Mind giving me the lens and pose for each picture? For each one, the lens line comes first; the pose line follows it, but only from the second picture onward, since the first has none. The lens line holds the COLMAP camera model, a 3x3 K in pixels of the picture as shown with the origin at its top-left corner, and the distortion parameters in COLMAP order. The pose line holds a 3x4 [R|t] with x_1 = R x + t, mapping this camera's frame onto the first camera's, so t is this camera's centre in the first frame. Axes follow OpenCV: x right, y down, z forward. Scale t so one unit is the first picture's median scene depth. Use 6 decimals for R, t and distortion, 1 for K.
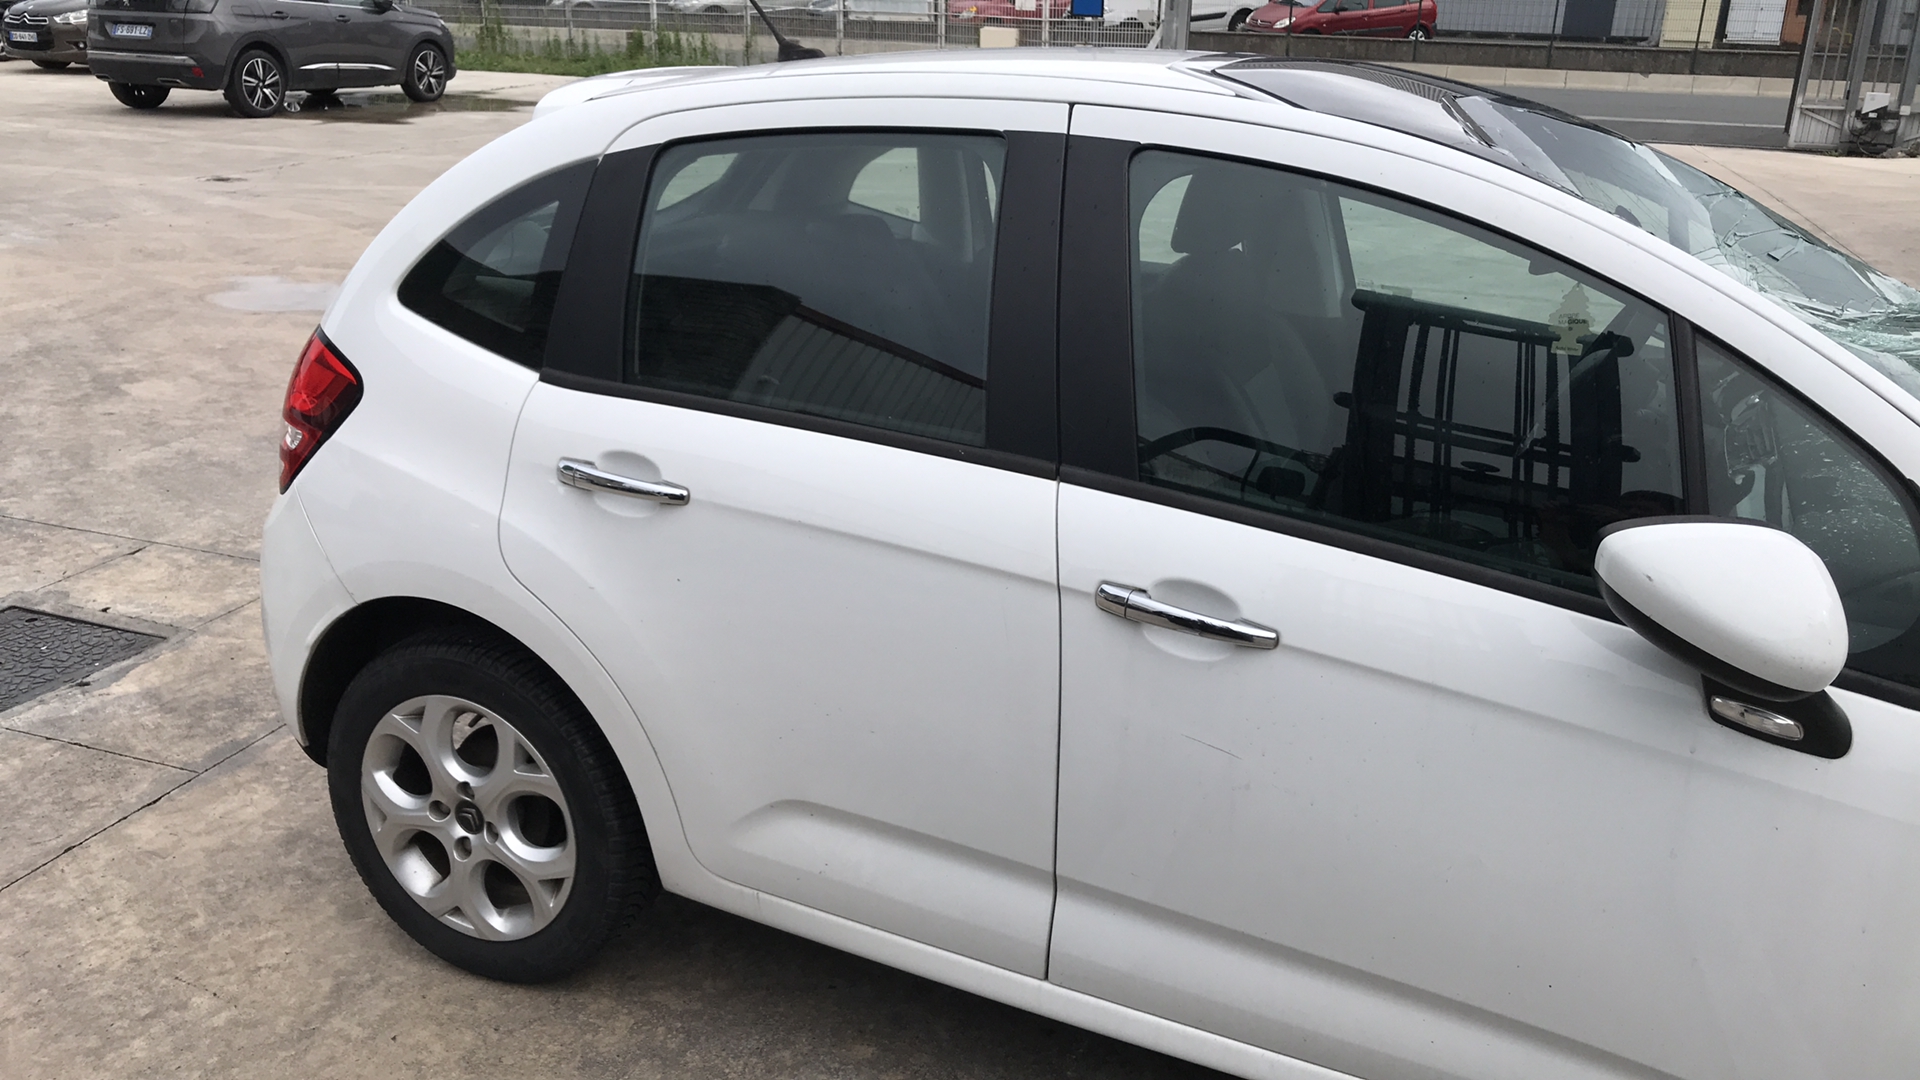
lens RADIAL K [[1573.7, 0, 960.2], [0, 1573.7, 507.8], [0, 0, 1]] dist [0.016151, 0.009042]
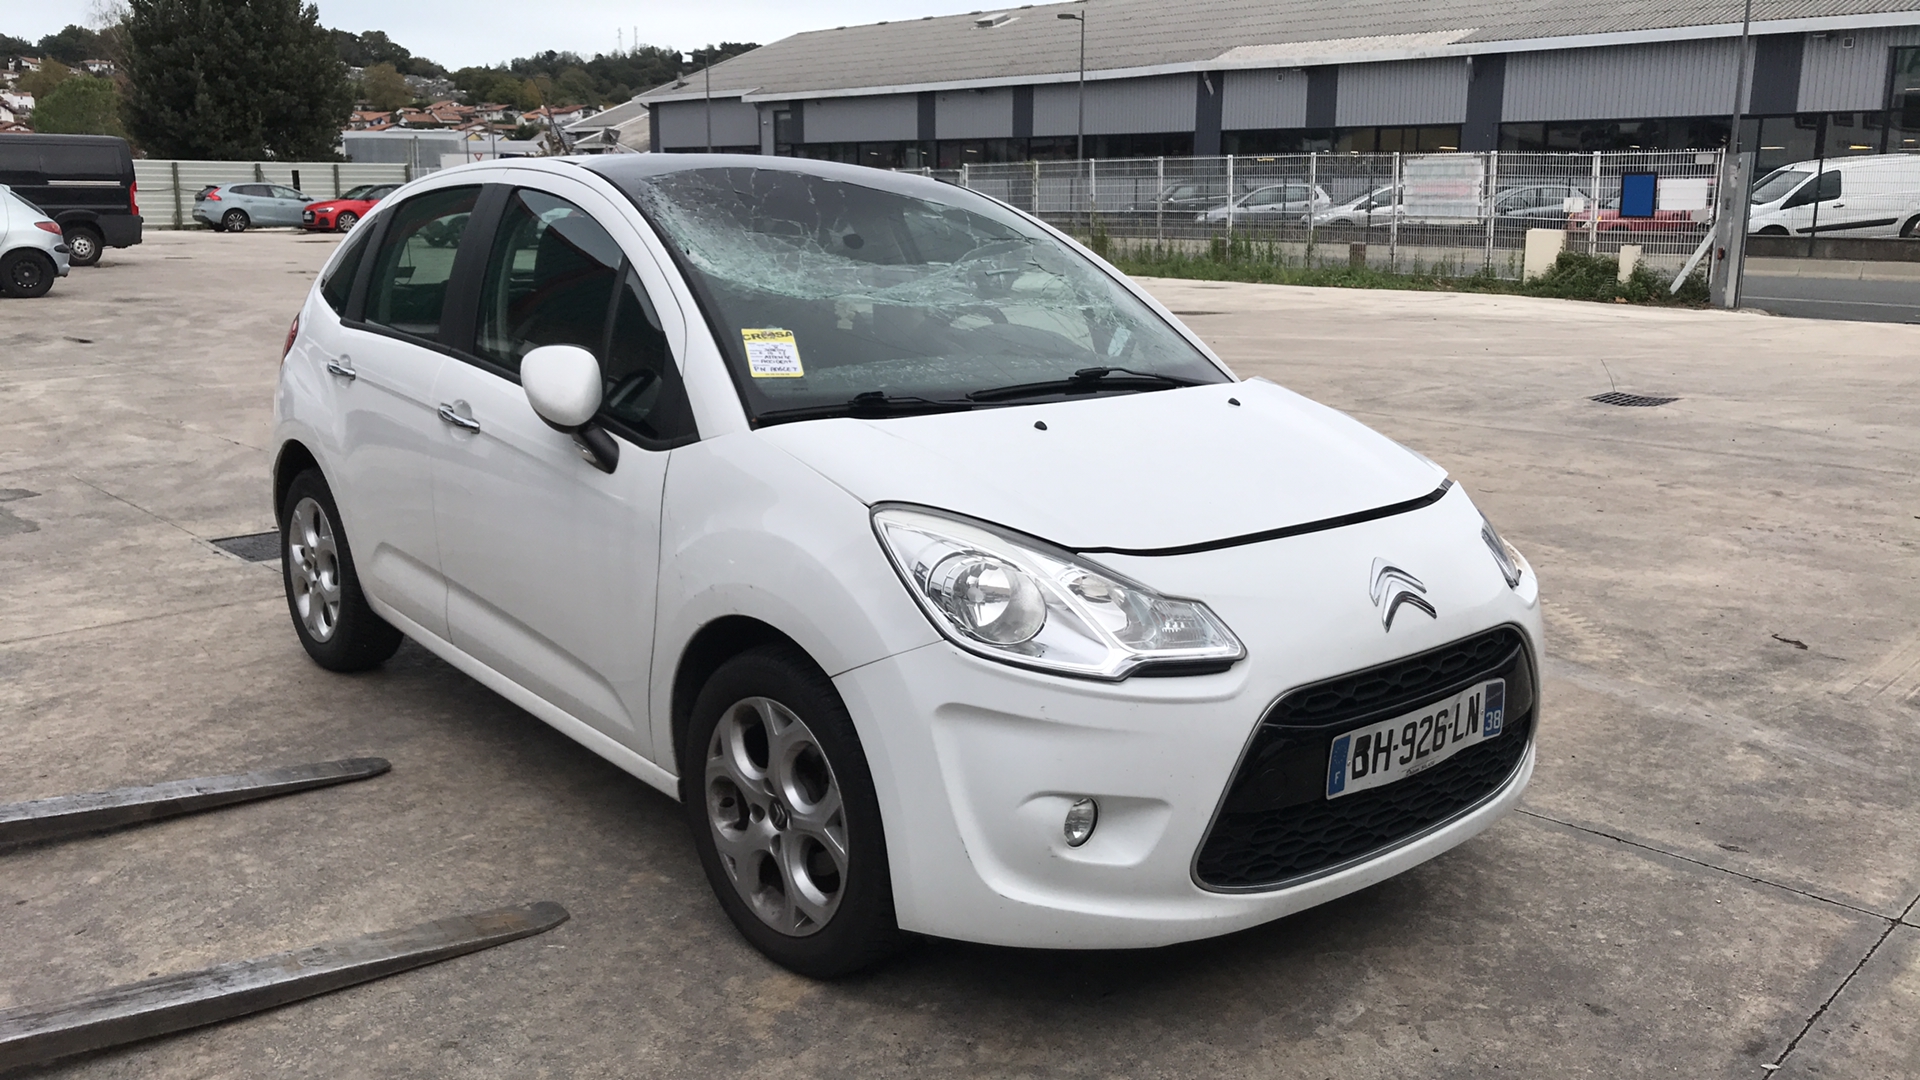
lens RADIAL K [[1573.7, 0, 960.2], [0, 1573.7, 507.8], [0, 0, 1]] dist [0.016151, 0.009042]
pose [[0.897431, 0.069176, -0.435697, 0.189731], [-0.127466, 0.986165, -0.105976, 0.037394], [0.422338, 0.150643, 0.893833, -0.054065]]
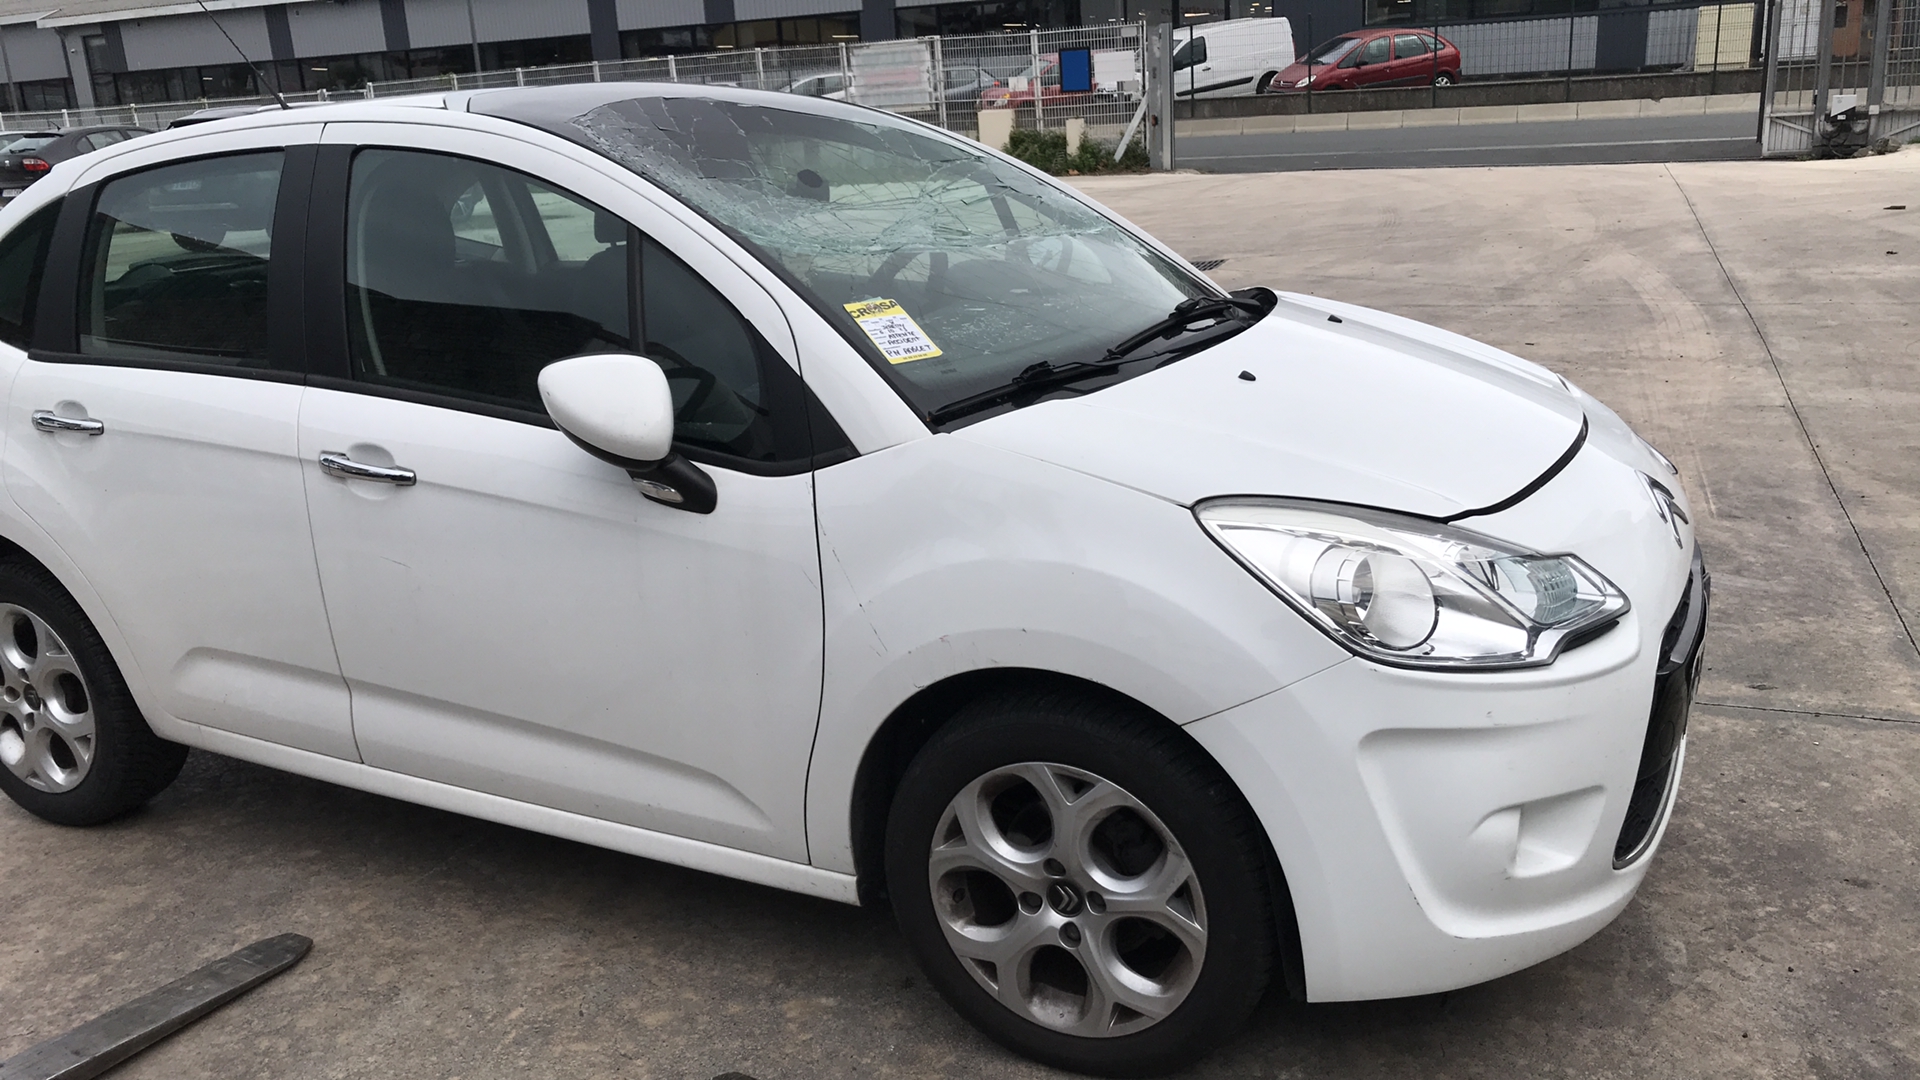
lens RADIAL K [[1573.7, 0, 960.2], [0, 1573.7, 507.8], [0, 0, 1]] dist [0.016151, 0.009042]
pose [[0.994110, -0.066825, -0.085325, 0.097968], [0.061933, 0.996350, -0.058749, 0.027239], [0.088939, 0.053119, 0.994620, -0.044222]]
